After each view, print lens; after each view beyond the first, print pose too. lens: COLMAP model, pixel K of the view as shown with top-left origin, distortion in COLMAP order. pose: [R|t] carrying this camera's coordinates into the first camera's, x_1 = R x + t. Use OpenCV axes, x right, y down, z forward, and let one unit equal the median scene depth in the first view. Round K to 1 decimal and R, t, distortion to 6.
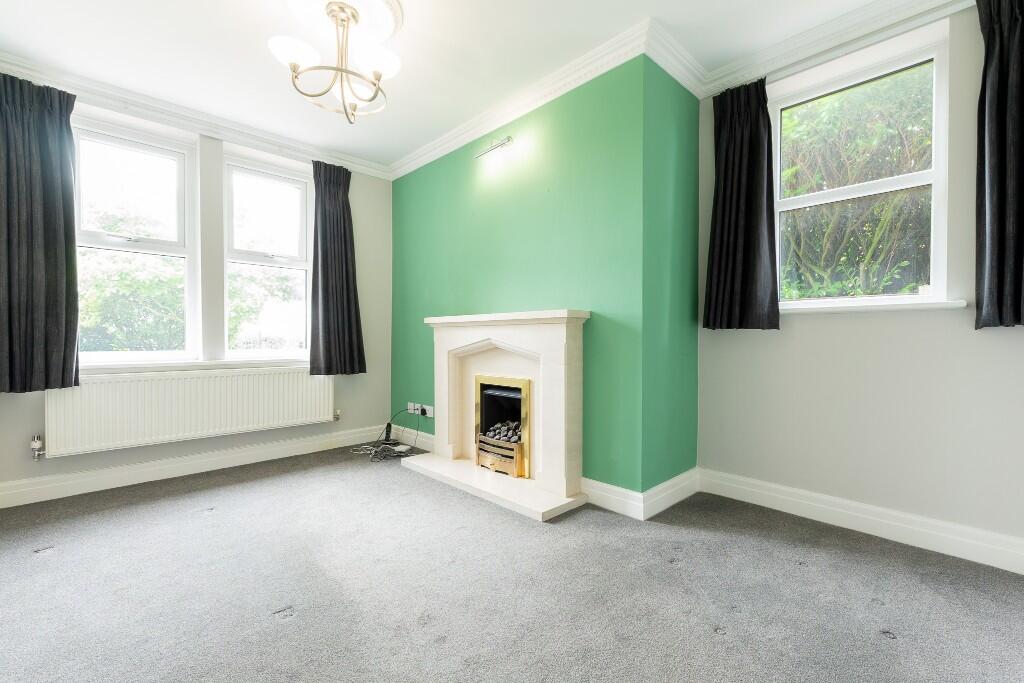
lens RADIAL K [[444.5, 0, 512.0], [0, 444.5, 341.5], [0, 0, 1]] dist [-0.000204, -0.000106]
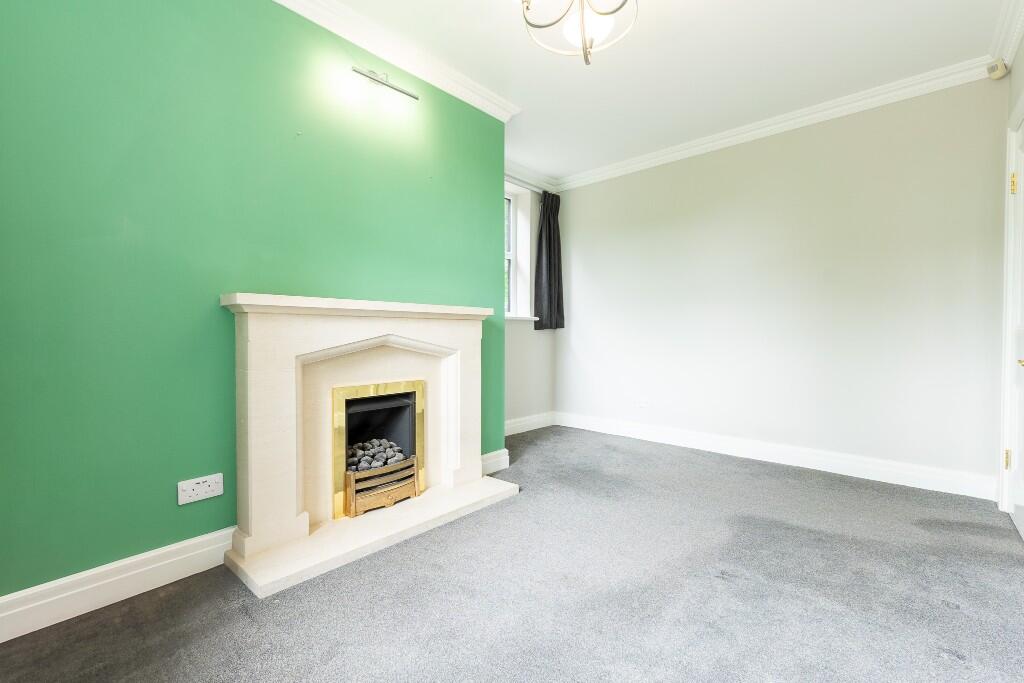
lens RADIAL K [[444.5, 0, 512.0], [0, 444.5, 341.5], [0, 0, 1]] dist [-0.000204, -0.000106]
pose [[-0.075255, -0.014267, 0.997062, -0.804397], [0.015987, 0.999752, 0.015512, -0.001413], [-0.997036, 0.017108, -0.075008, 0.827336]]
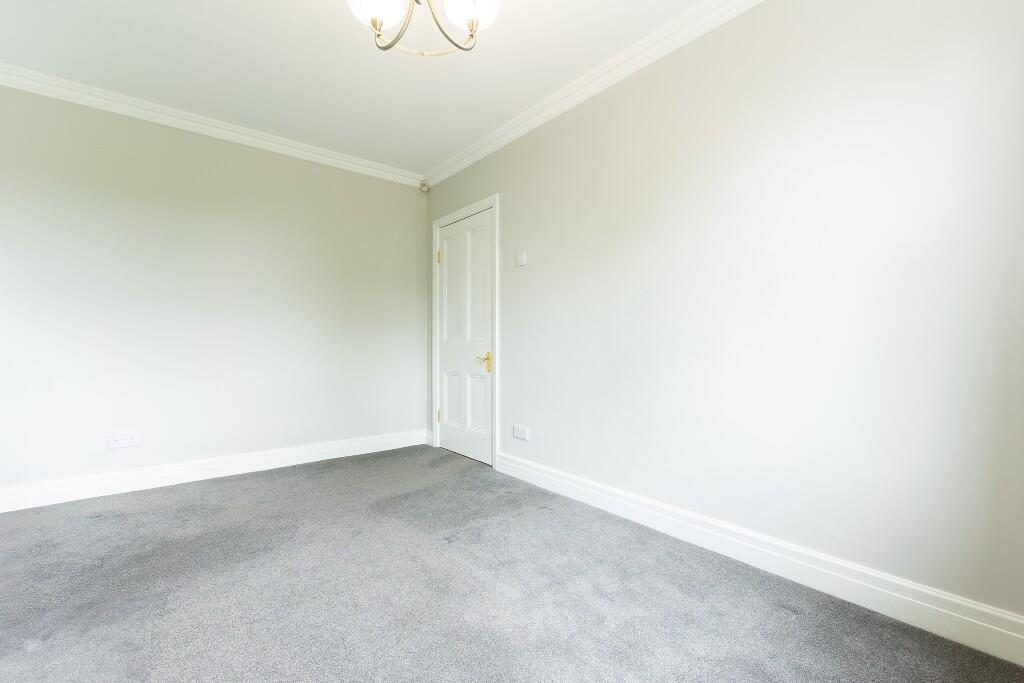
lens RADIAL K [[433.3, 0, 512.0], [0, 433.3, 341.5], [0, 0, 1]] dist [-0.000264, -0.000103]
pose [[-0.997489, 0.002191, 0.070792, -0.408870], [0.003120, 0.999910, 0.013018, -0.011388], [-0.070757, 0.013206, -0.997406, 1.194853]]
